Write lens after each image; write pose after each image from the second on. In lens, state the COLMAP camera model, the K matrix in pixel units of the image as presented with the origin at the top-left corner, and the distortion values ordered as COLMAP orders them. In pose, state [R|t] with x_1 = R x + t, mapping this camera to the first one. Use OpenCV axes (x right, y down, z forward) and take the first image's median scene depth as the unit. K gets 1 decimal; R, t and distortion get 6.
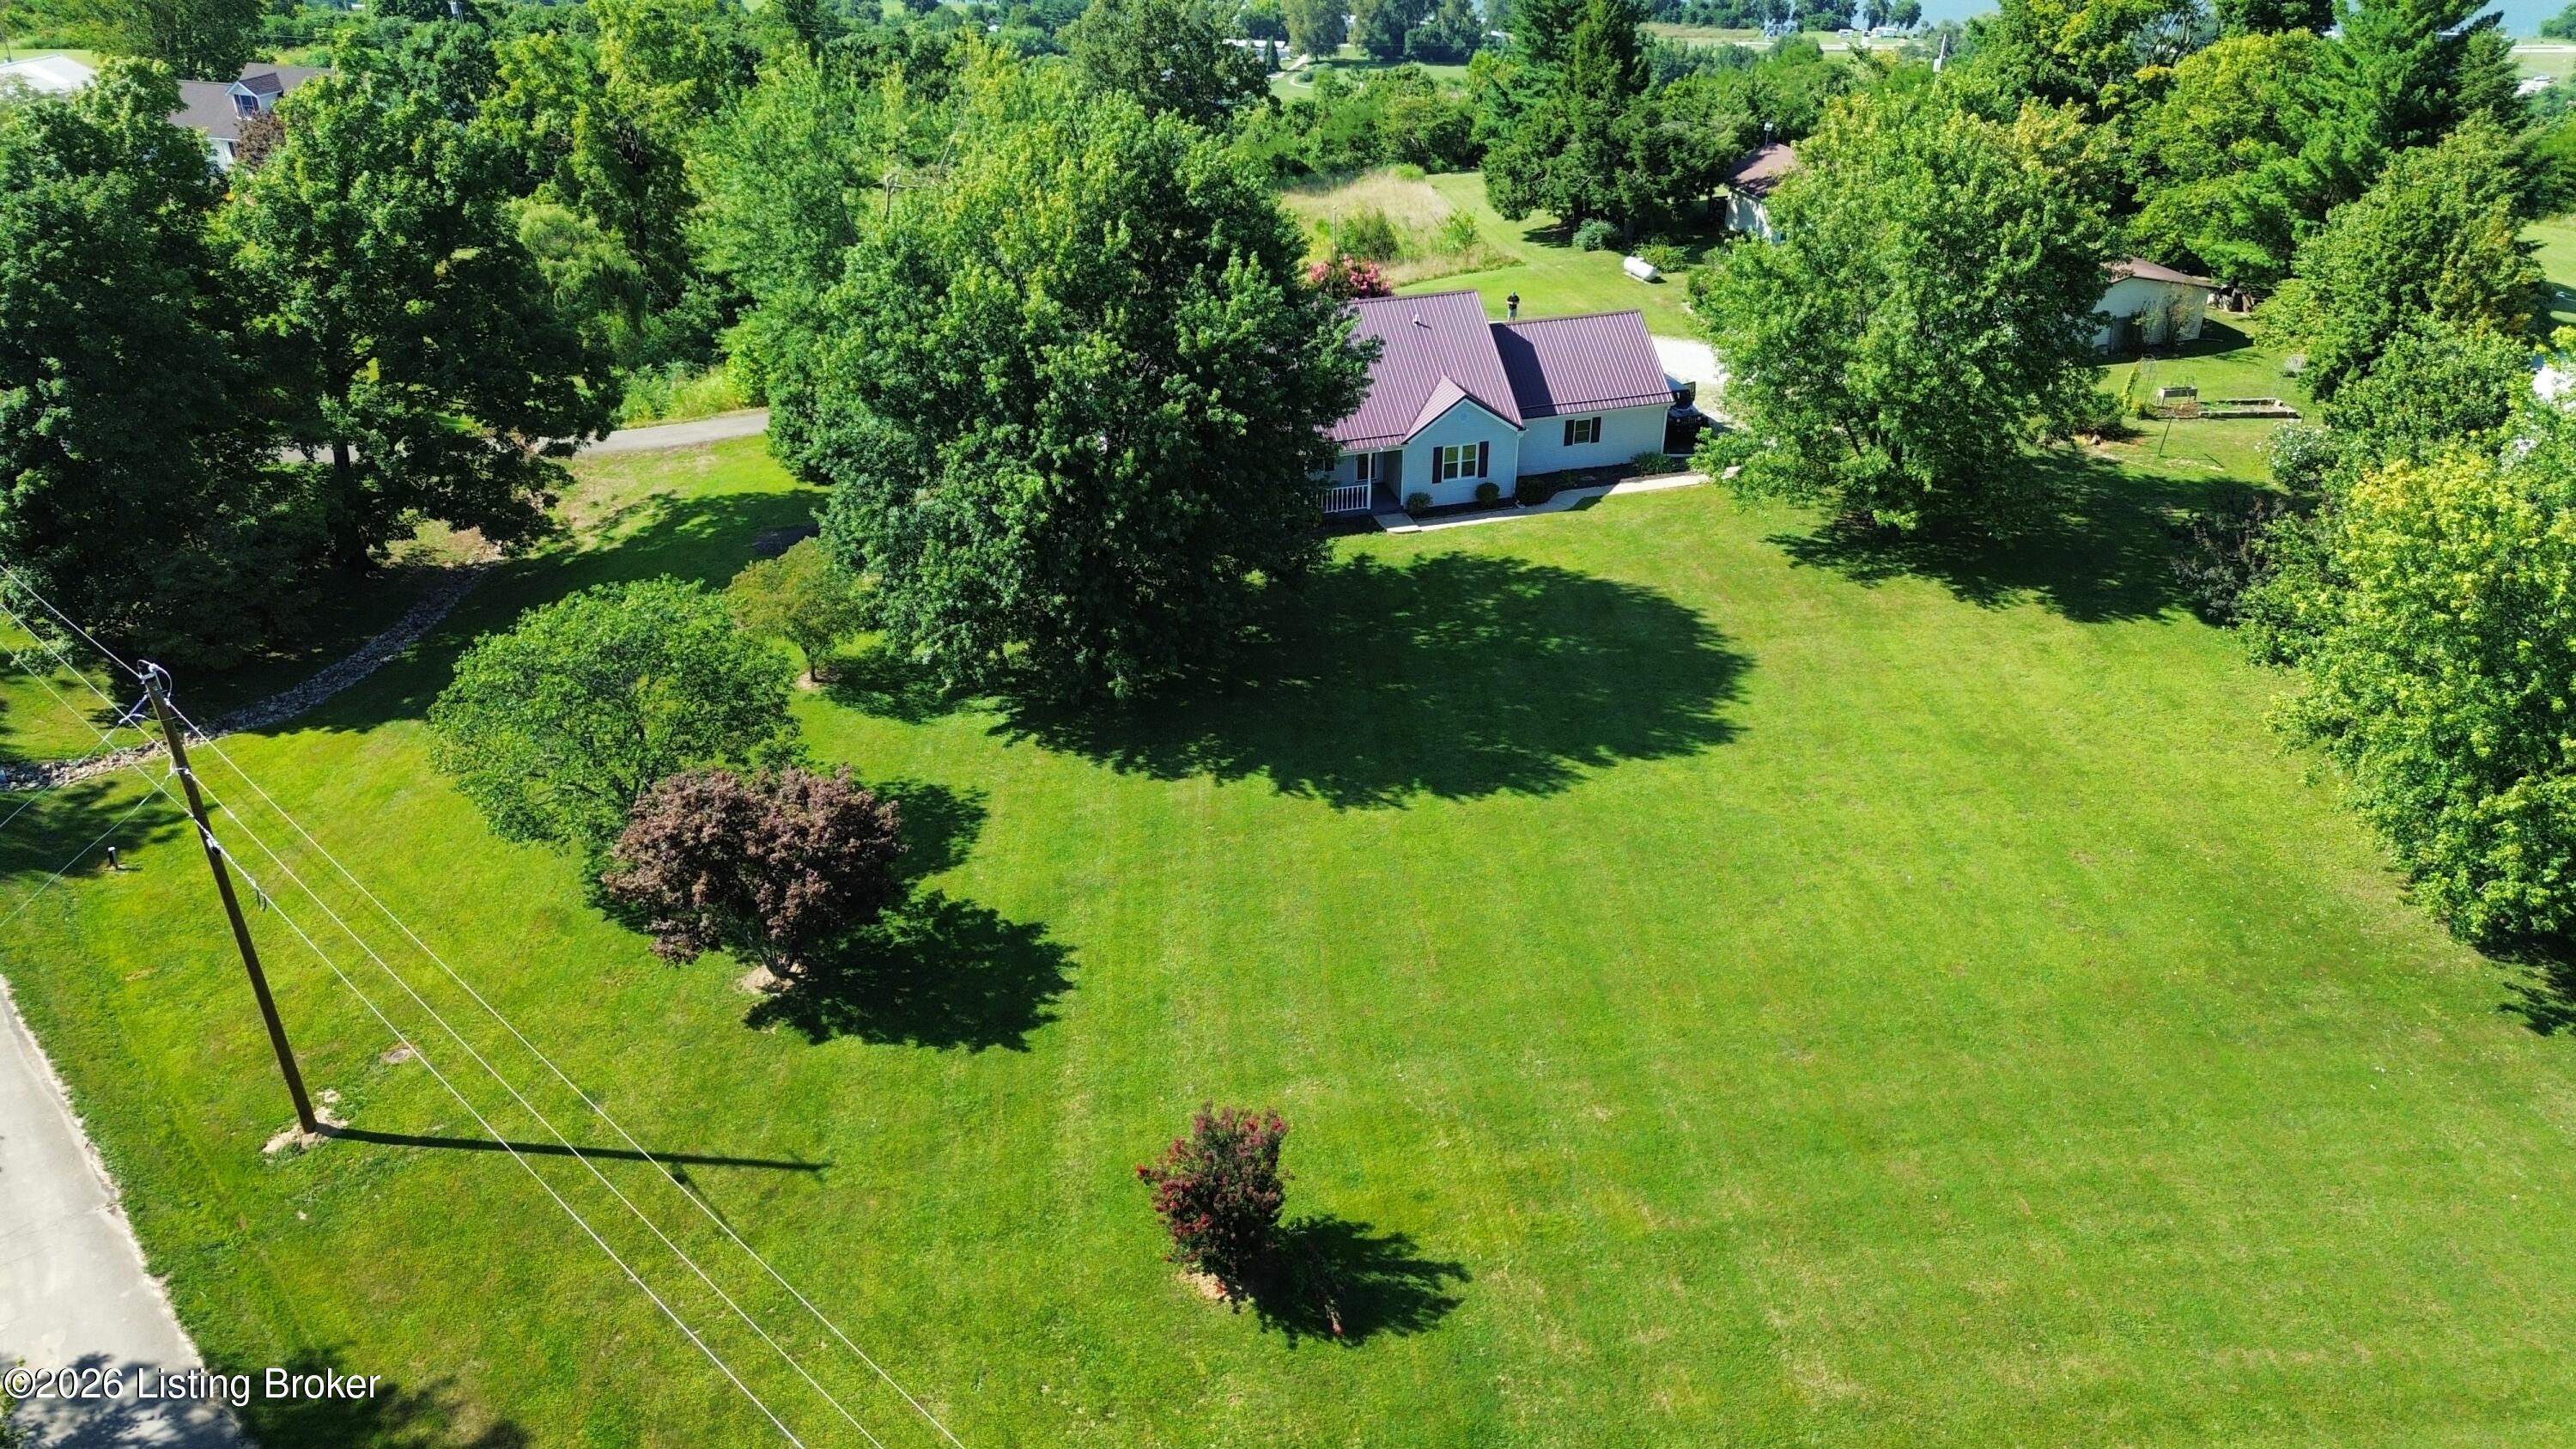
lens RADIAL K [[1813.0, 0, 1291.1], [0, 1813.0, 727.1], [0, 0, 1]] dist [0.005424, 0.000576]
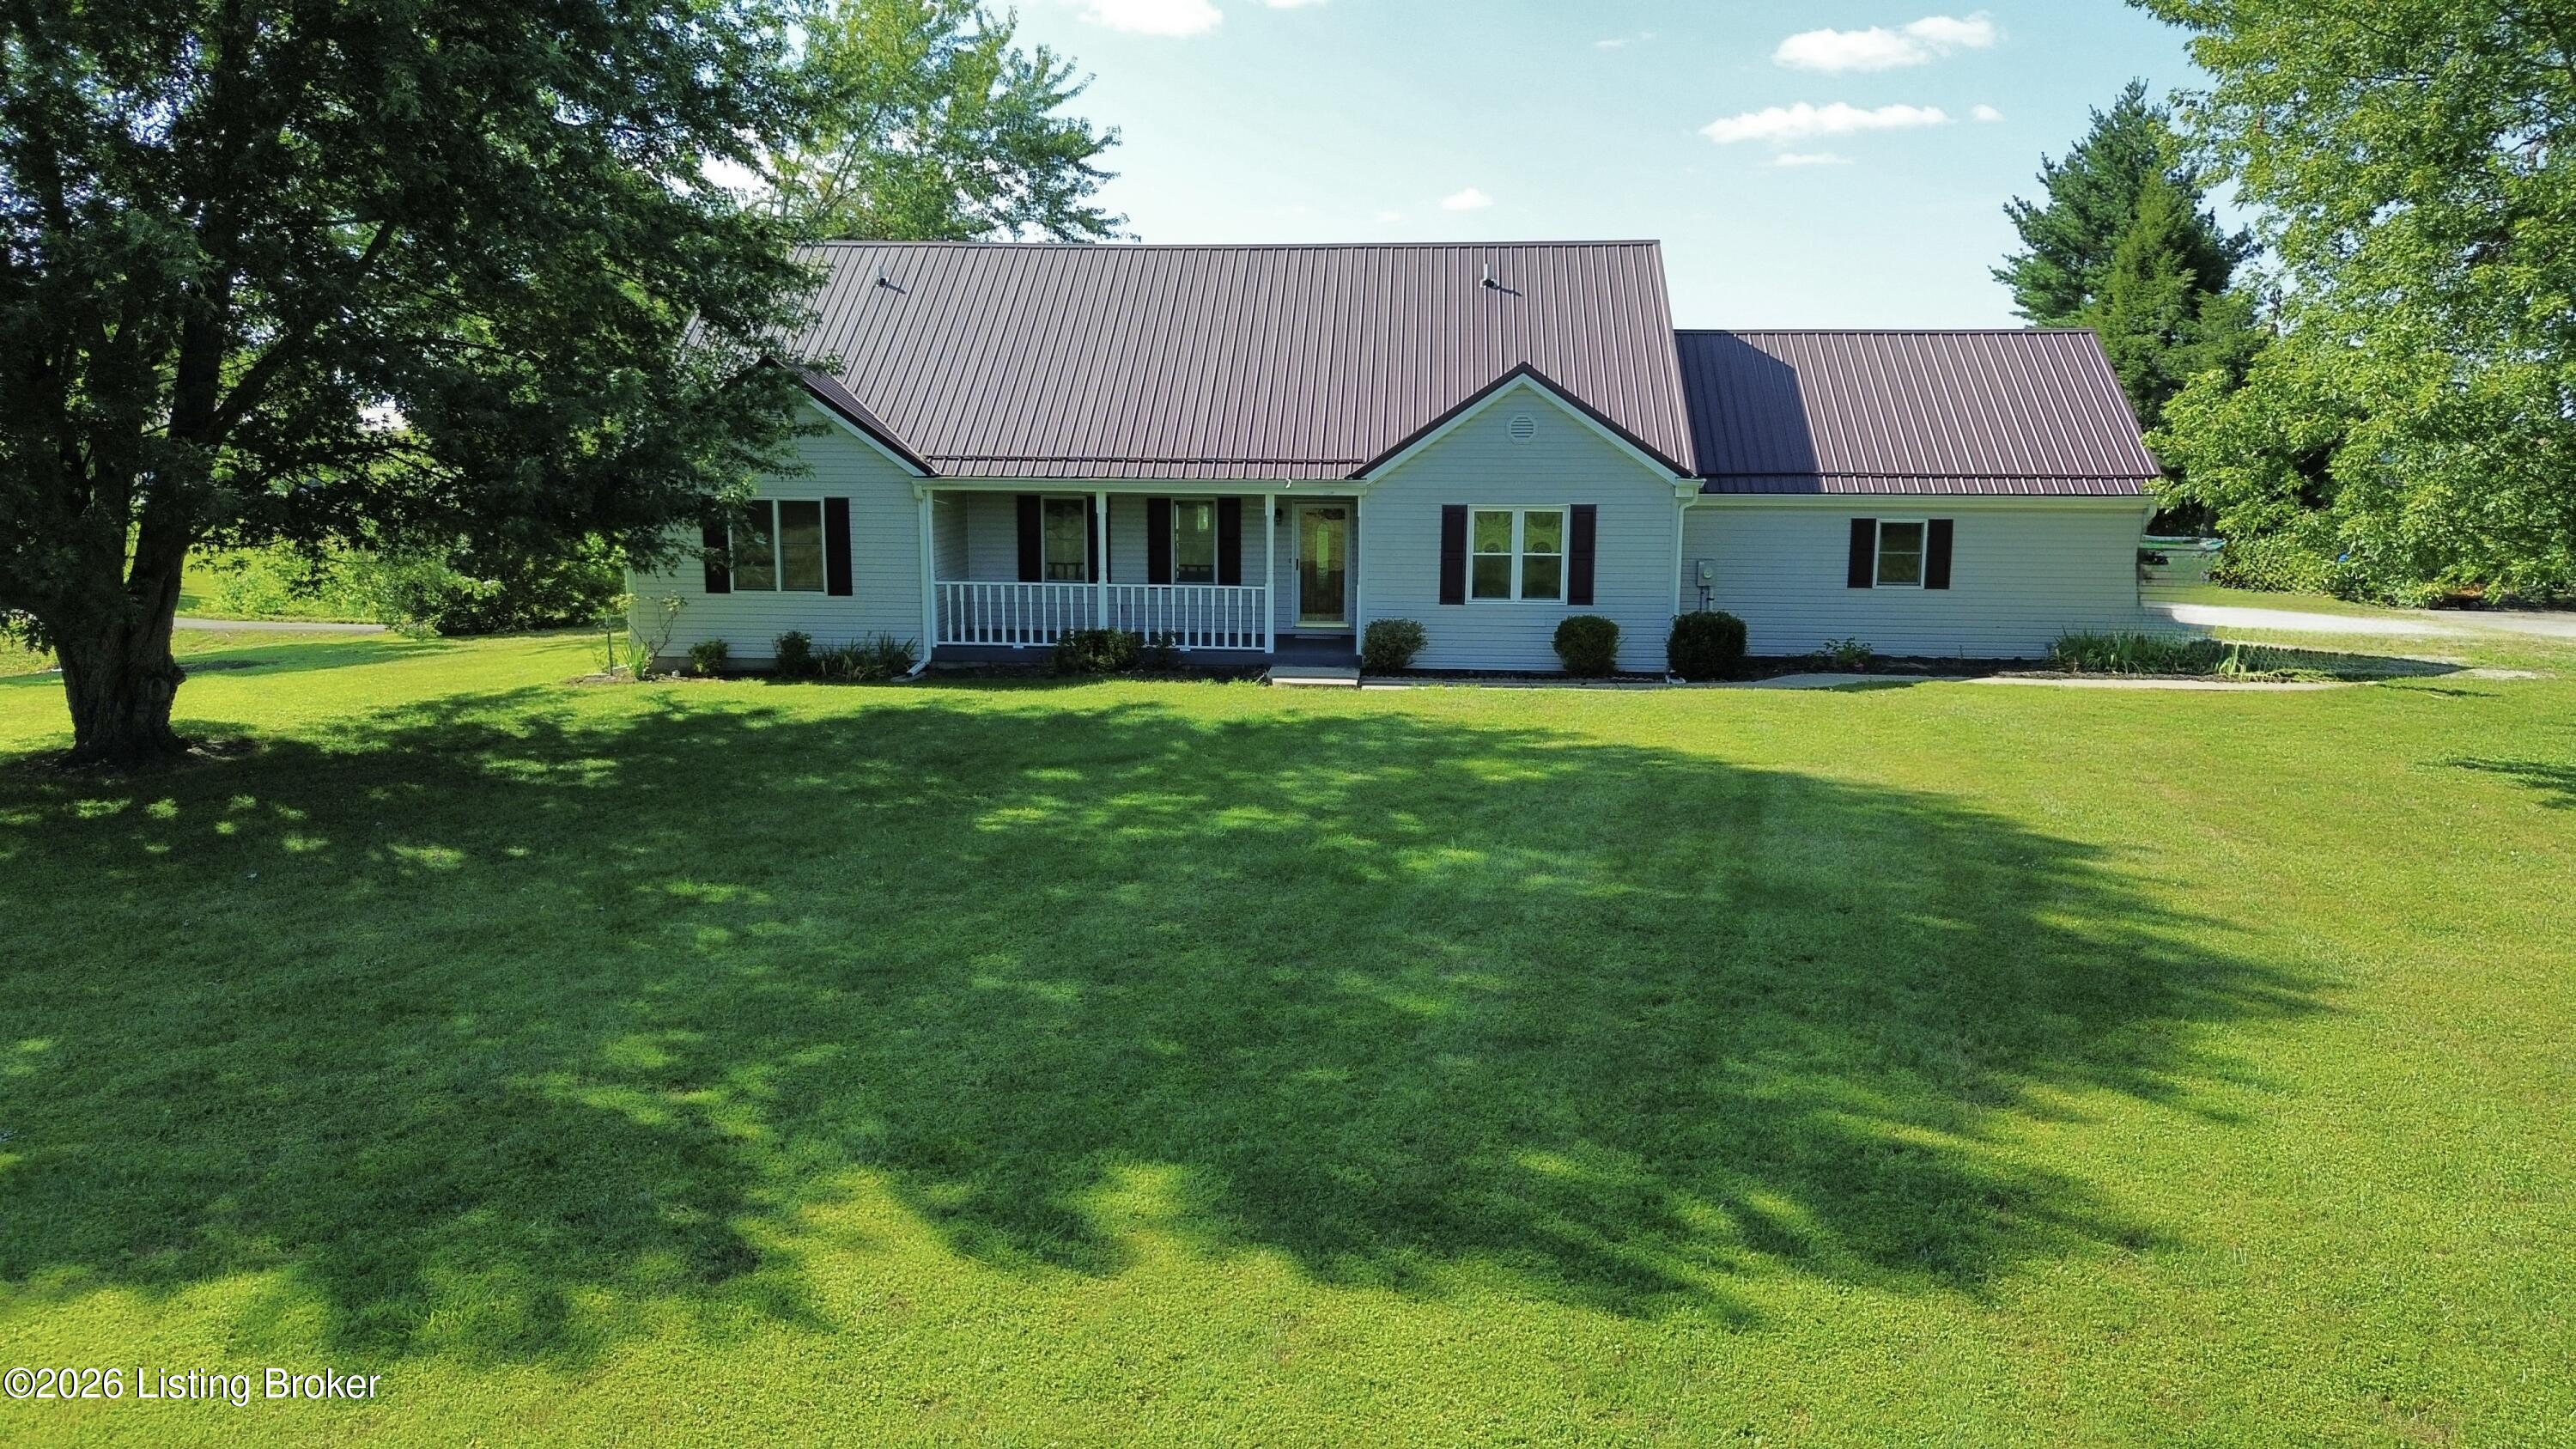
lens RADIAL K [[1813.0, 0, 1281.1], [0, 1813.0, 717.5], [0, 0, 1]] dist [0.005424, 0.000576]
pose [[0.929538, 0.069385, -0.362140, 0.186483], [-0.197186, 0.923440, -0.329206, 0.019383], [0.311573, 0.377418, 0.872054, 0.665619]]
